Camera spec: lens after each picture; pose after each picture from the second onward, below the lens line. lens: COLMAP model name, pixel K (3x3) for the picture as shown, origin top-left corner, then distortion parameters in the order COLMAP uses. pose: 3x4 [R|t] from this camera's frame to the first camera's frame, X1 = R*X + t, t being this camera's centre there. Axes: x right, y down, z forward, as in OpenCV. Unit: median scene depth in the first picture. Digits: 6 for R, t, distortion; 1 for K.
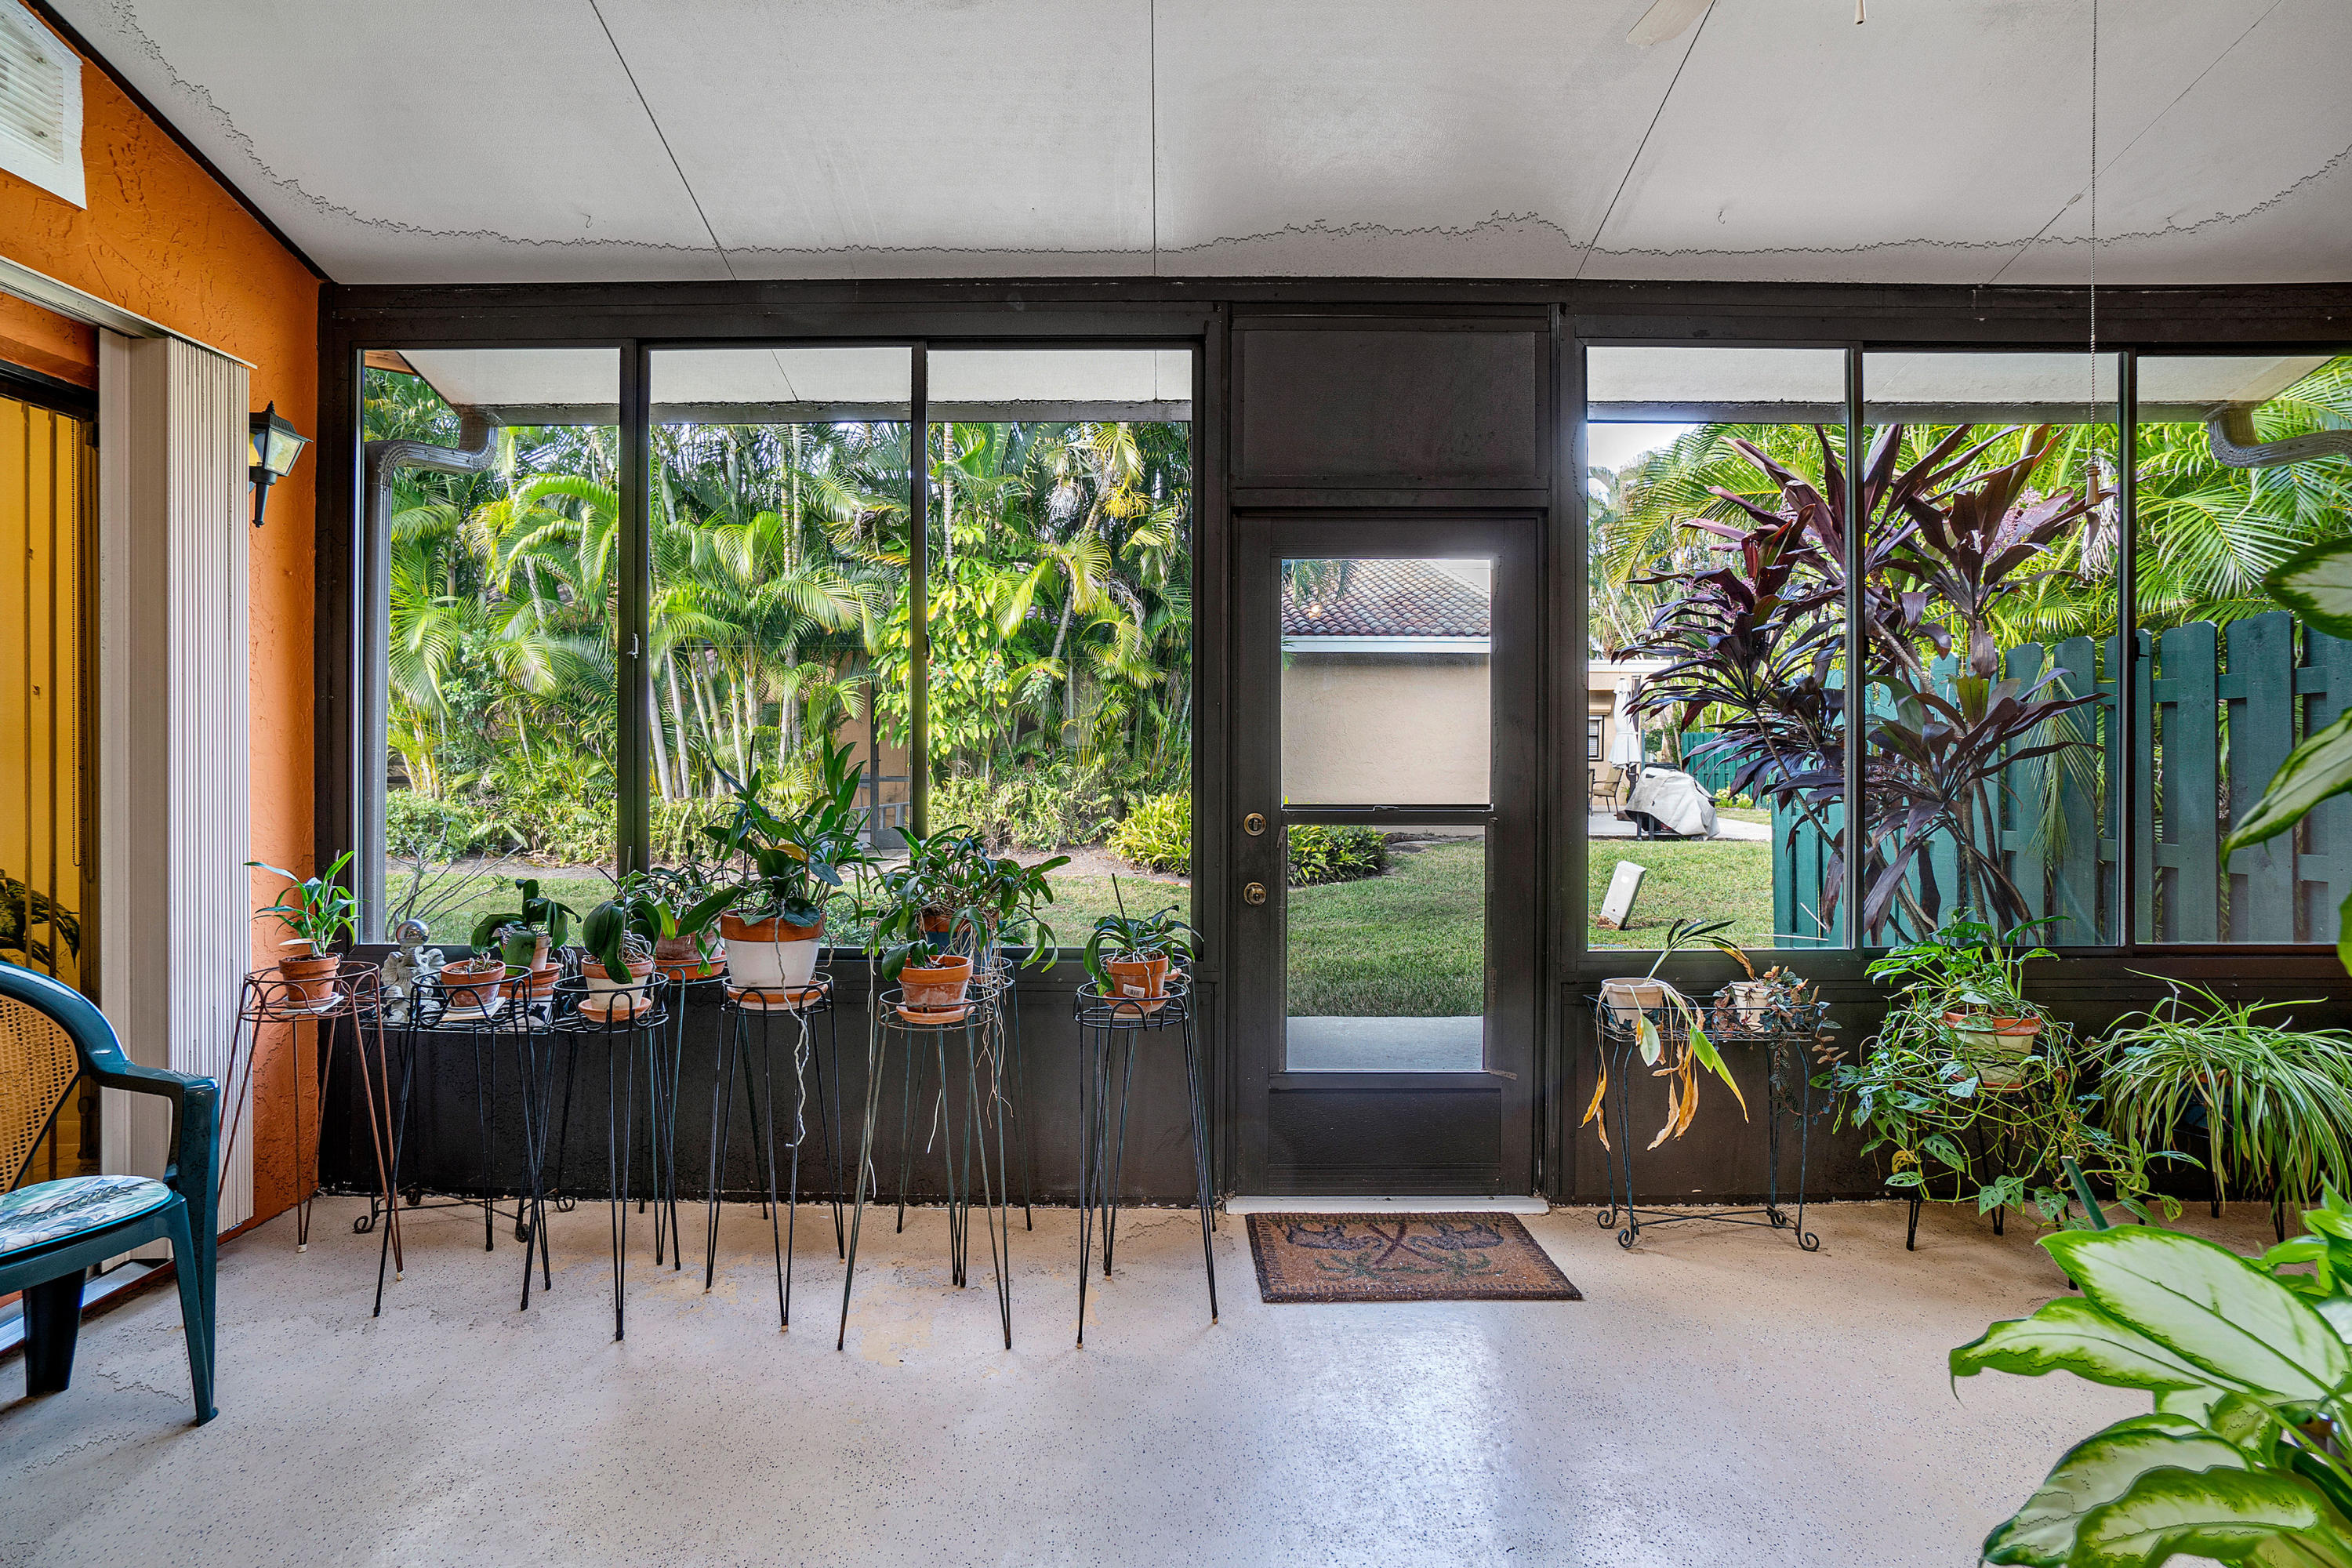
lens RADIAL K [[1063.5, 0, 1125.5], [0, 1063.5, 758.0], [0, 0, 1]] dist [-0.010963, 0.000970]
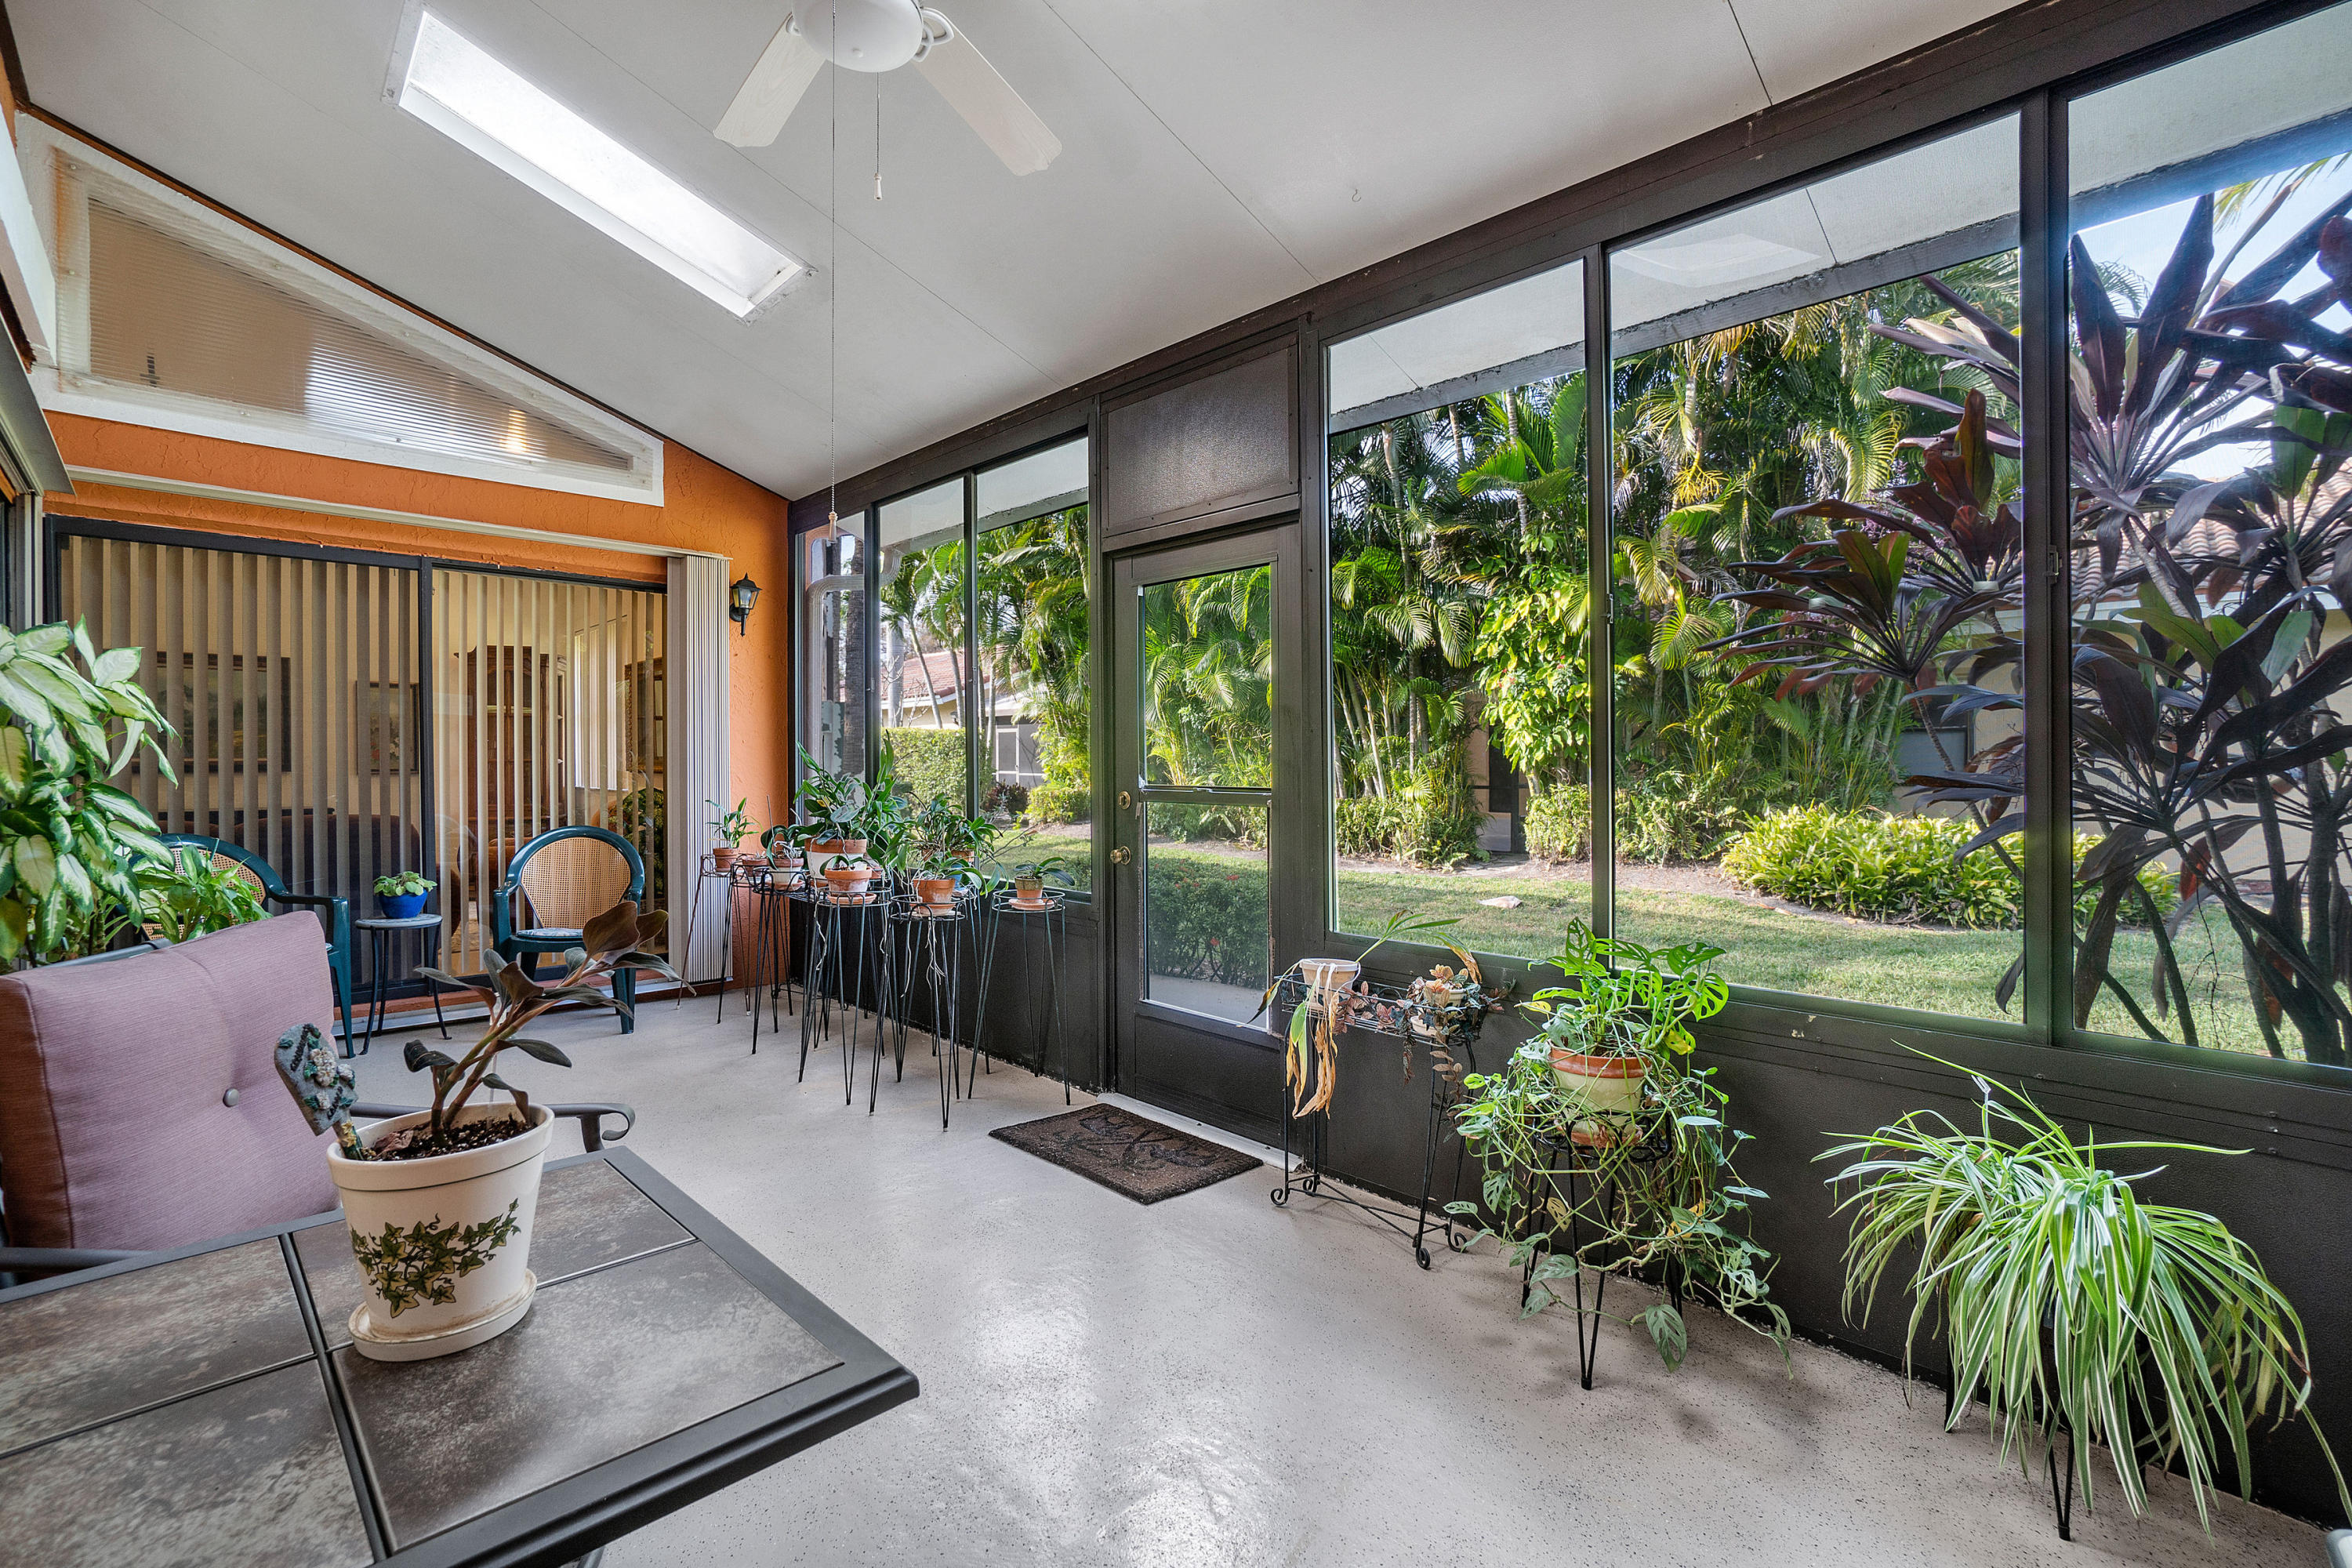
lens RADIAL K [[1054.5, 0, 1167.8], [0, 1054.5, 769.1], [0, 0, 1]] dist [-0.040943, 0.018069]
pose [[0.691502, 0.004763, -0.722359, 1.075819], [-0.007748, 0.999970, -0.000824, 0.027165], [0.722333, 0.006167, 0.691518, 0.178981]]
